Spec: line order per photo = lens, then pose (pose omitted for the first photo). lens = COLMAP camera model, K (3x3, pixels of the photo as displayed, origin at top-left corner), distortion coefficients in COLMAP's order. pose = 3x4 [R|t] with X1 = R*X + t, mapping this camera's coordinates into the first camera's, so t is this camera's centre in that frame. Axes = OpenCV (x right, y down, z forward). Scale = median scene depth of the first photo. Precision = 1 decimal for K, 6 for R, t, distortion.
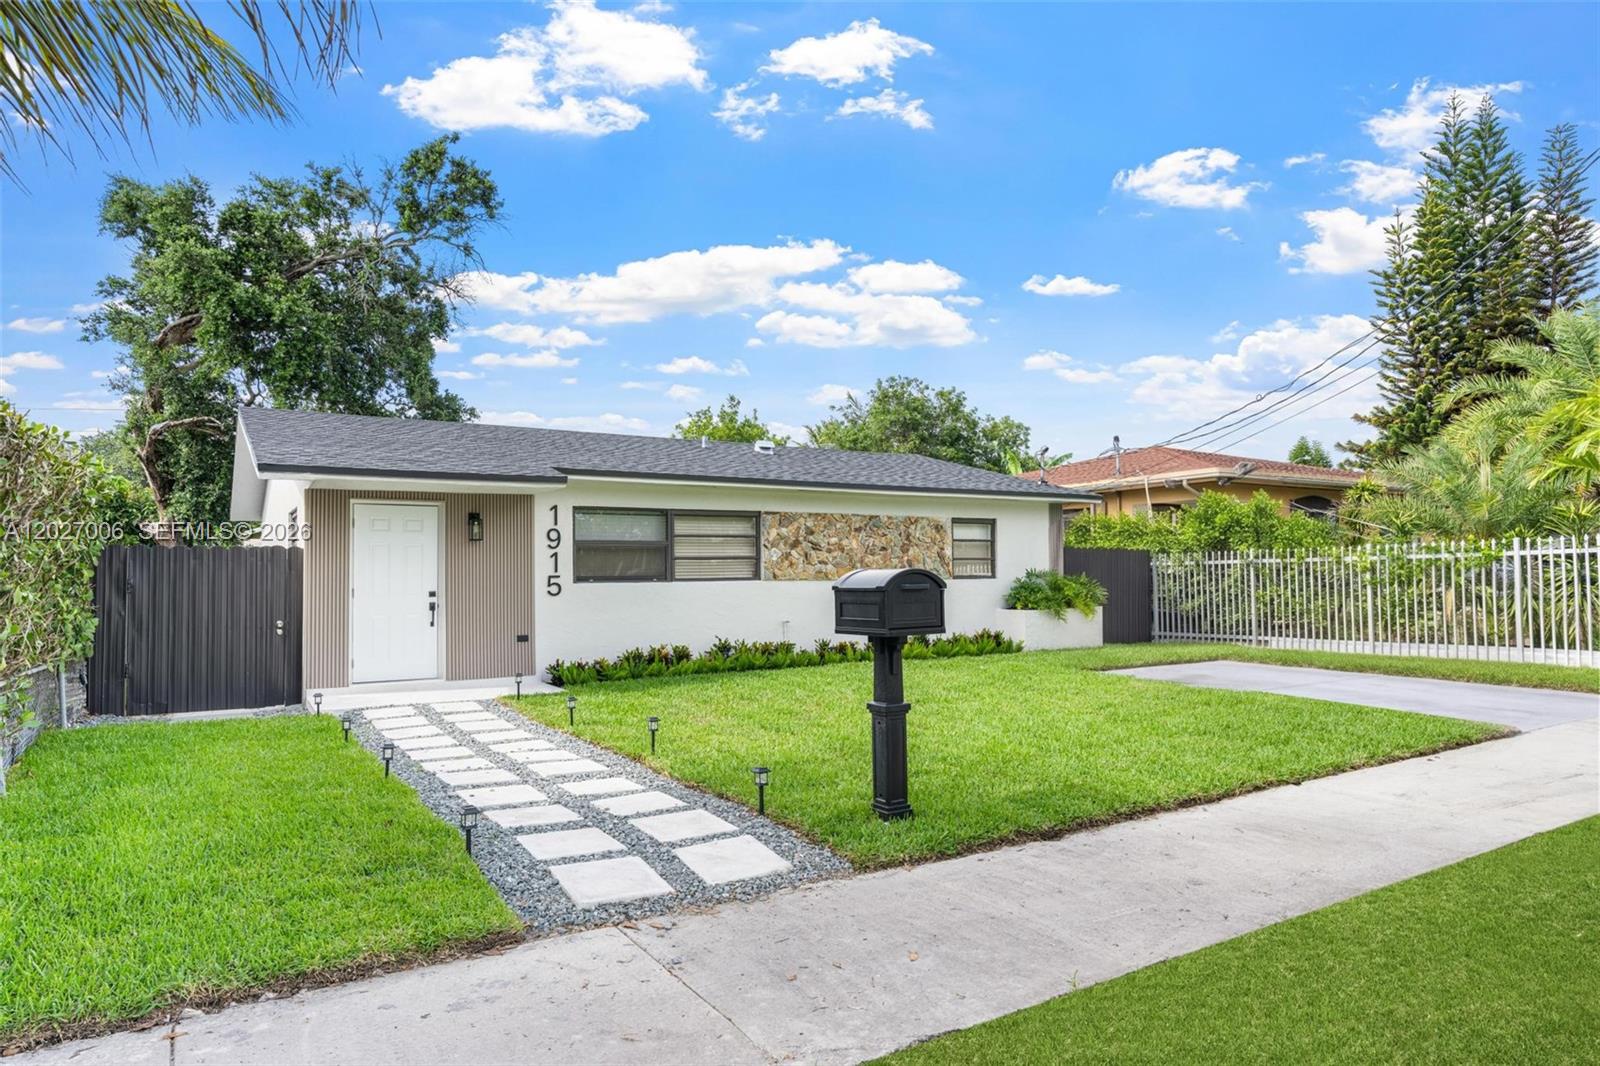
lens RADIAL K [[978.6, 0, 800.0], [0, 978.6, 533.0], [0, 0, 1]] dist [-0.001519, -0.000026]
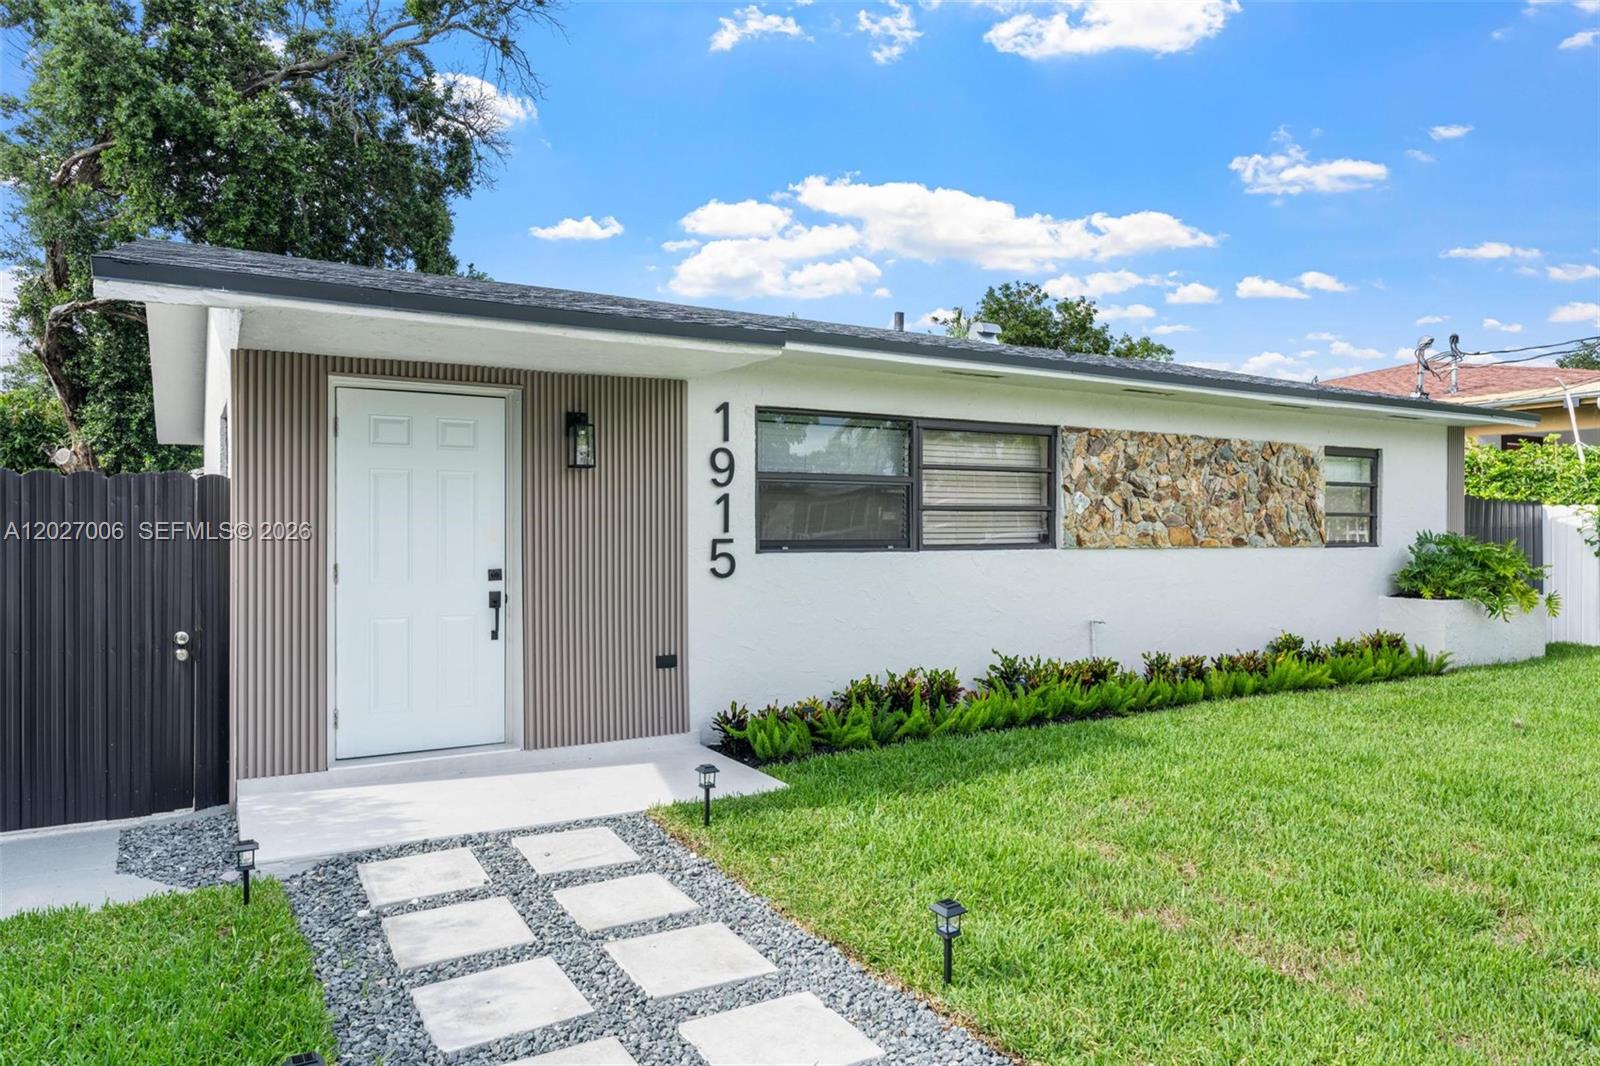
lens RADIAL K [[1039.0, 0, 798.8], [0, 1039.0, 526.3], [0, 0, 1]] dist [-0.002549, -0.000519]
pose [[0.999799, 0.012080, -0.016031, -0.177991], [-0.011376, 0.998997, 0.043312, 0.011075], [0.016538, -0.043121, 0.998933, 0.397701]]
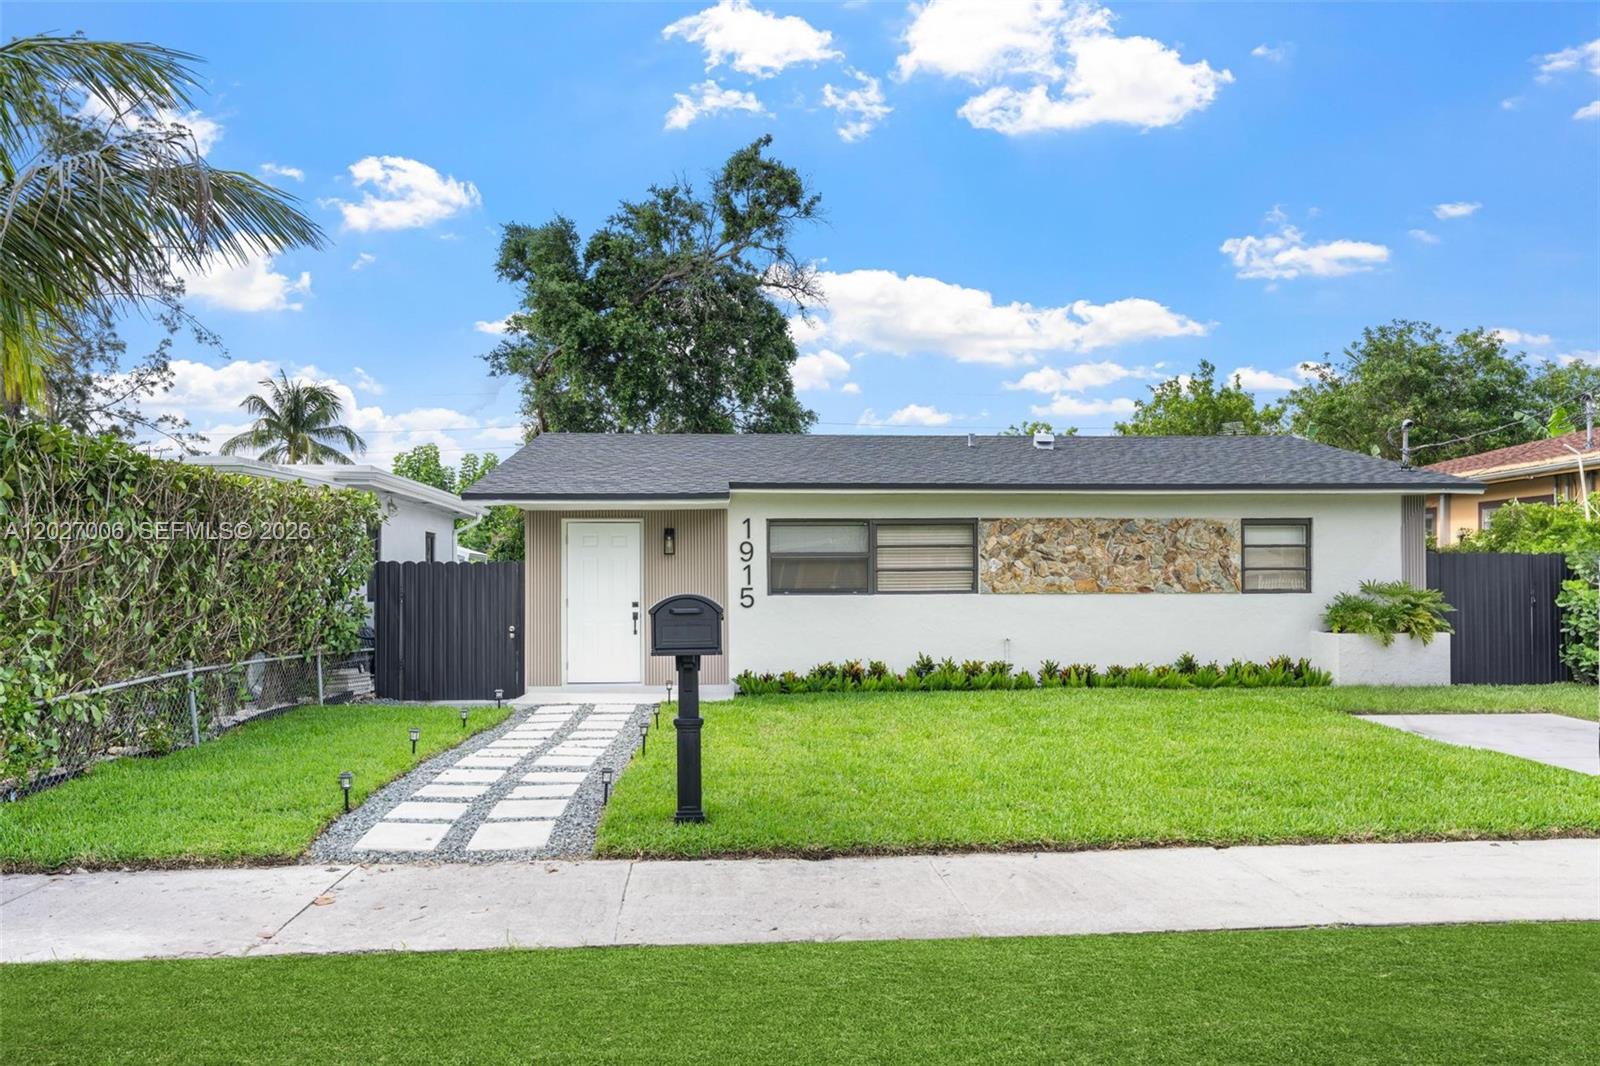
lens RADIAL K [[1145.9, 0, 798.8], [0, 1145.9, 564.8], [0, 0, 1]] dist [-0.003869, -0.000351]
pose [[0.881692, -0.001712, -0.471823, 0.315676], [0.016946, 0.999463, 0.028039, -0.011375], [0.471522, -0.032717, 0.881247, -0.021635]]
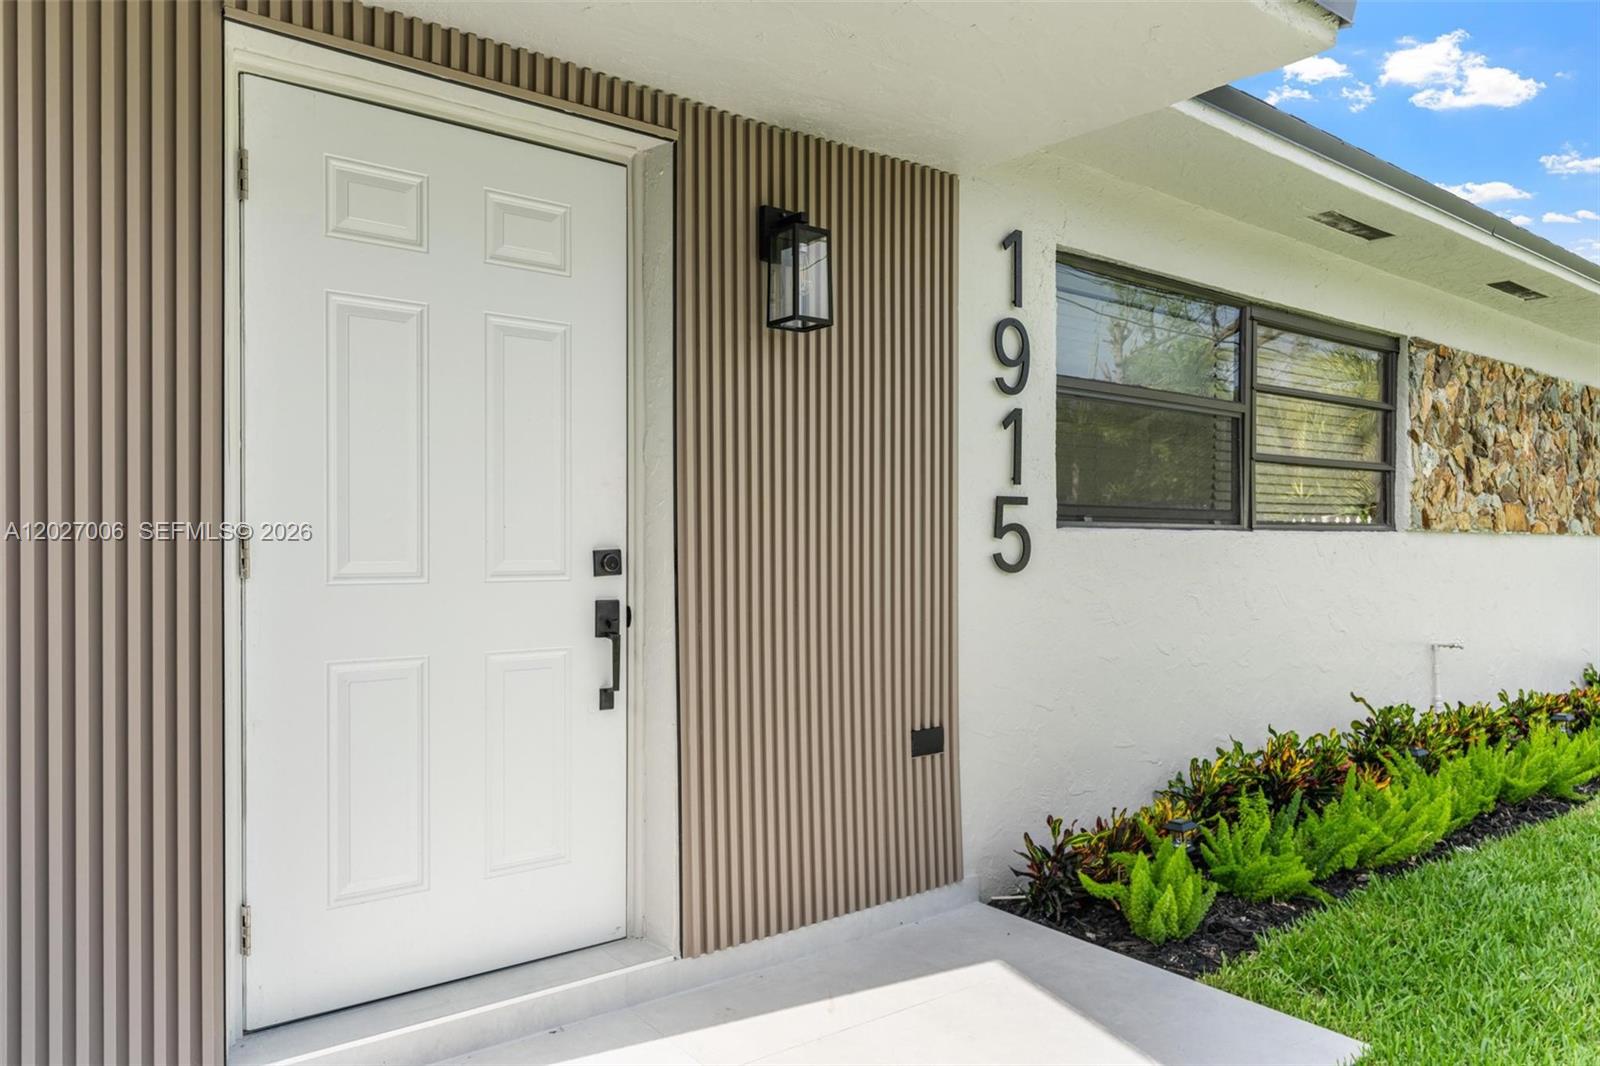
lens RADIAL K [[1086.4, 0, 801.2], [0, 1086.4, 543.5], [0, 0, 1]] dist [-0.002018, -0.000072]
pose [[0.993021, 0.013137, 0.117207, -0.301125], [-0.018528, 0.998814, 0.045026, 0.038750], [-0.116477, -0.046884, 0.992086, 0.627850]]
